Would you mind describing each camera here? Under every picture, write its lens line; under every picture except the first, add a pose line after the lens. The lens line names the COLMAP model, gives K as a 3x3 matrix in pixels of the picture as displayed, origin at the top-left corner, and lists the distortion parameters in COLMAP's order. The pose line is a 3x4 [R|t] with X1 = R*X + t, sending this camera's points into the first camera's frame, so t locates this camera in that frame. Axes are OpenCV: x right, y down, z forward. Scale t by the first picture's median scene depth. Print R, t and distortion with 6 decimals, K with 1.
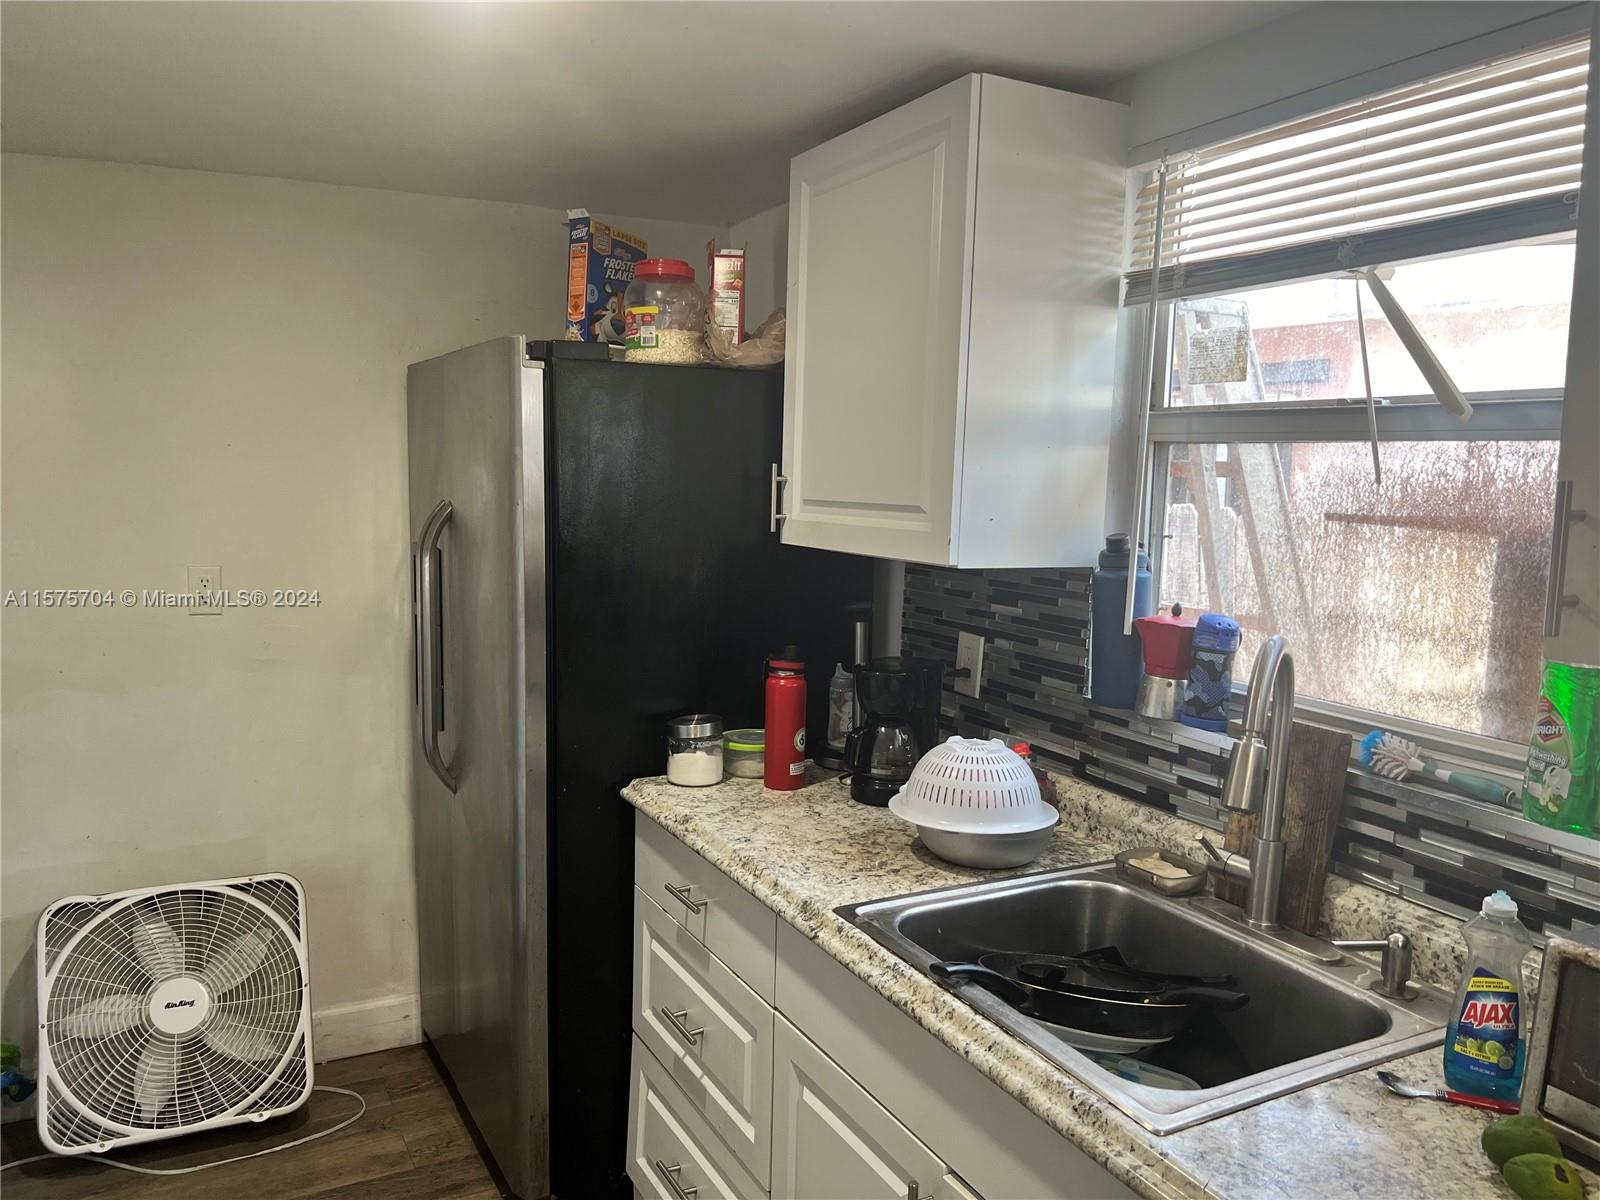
lens RADIAL K [[1202.1, 0, 808.6], [0, 1202.1, 596.5], [0, 0, 1]] dist [0.025377, -0.069760]
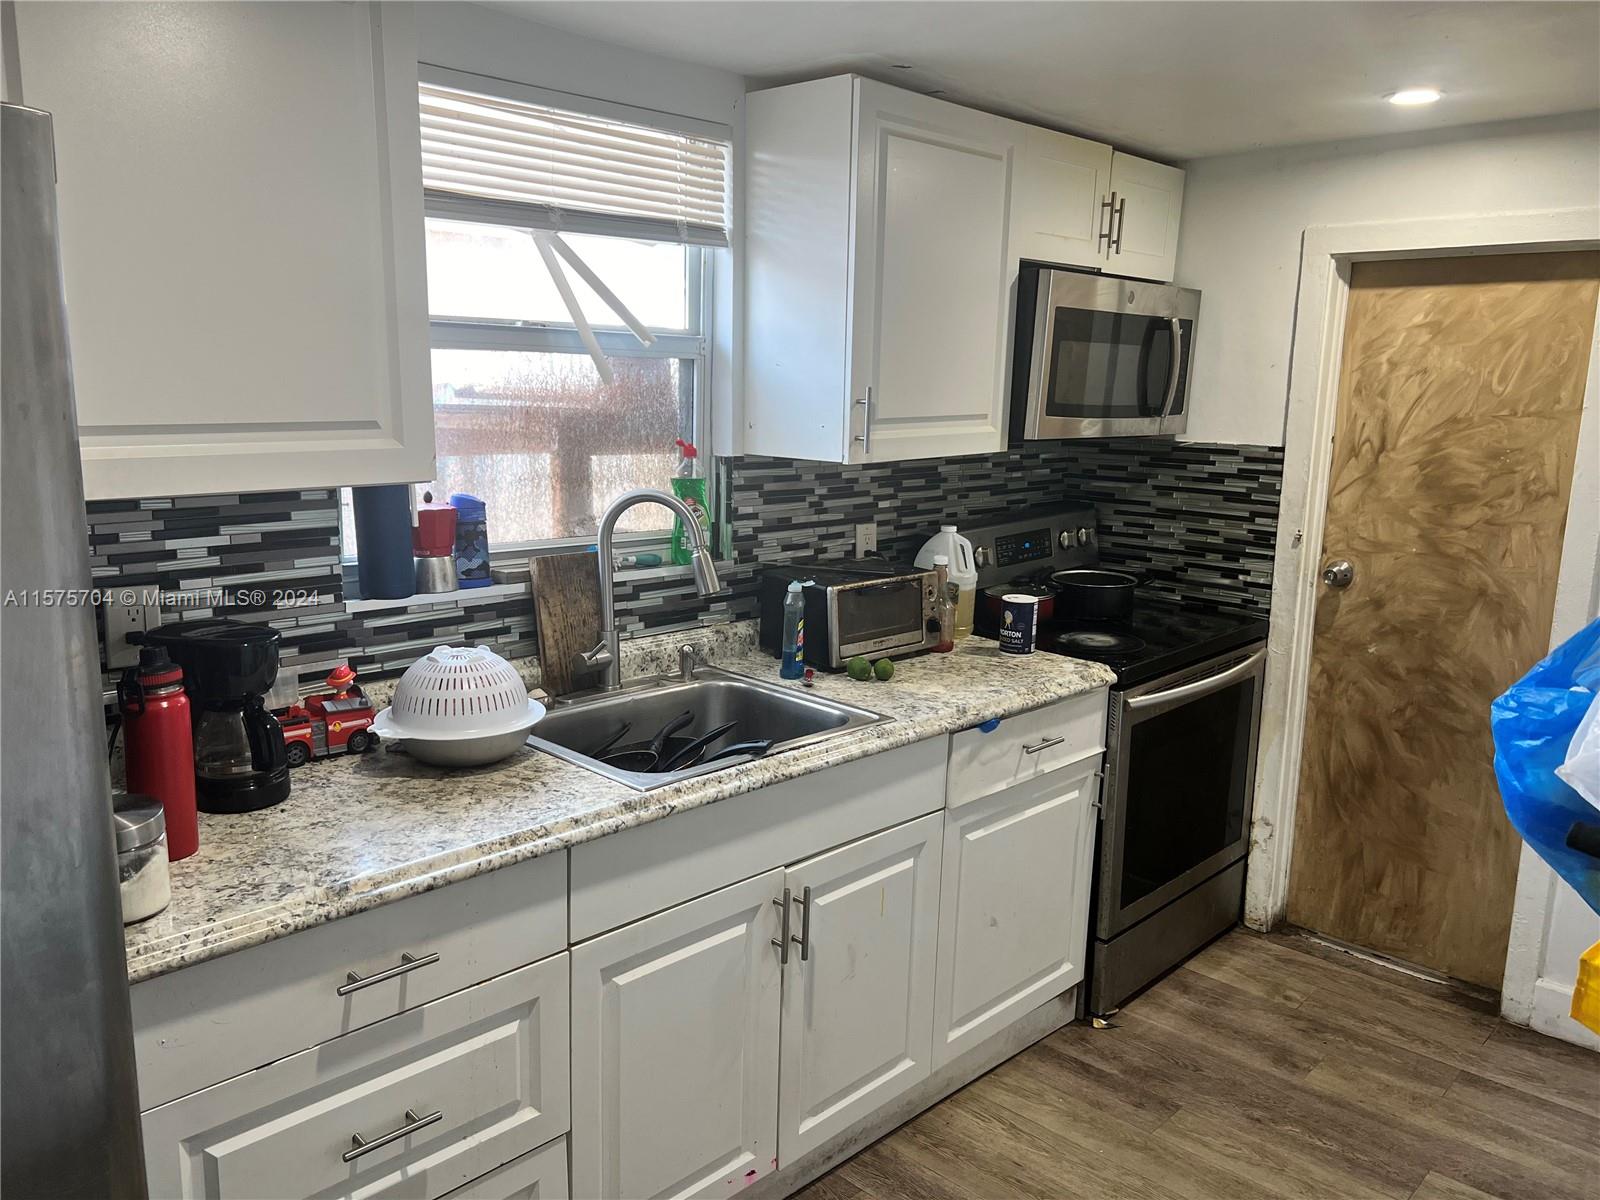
lens RADIAL K [[1202.1, 0, 805.4], [0, 1202.1, 608.6], [0, 0, 1]] dist [0.025377, -0.069760]
pose [[-0.312171, -0.211768, 0.926123, -0.951338], [0.069204, 0.967181, 0.244483, -0.151622], [-0.947502, 0.140412, -0.287271, 1.083358]]
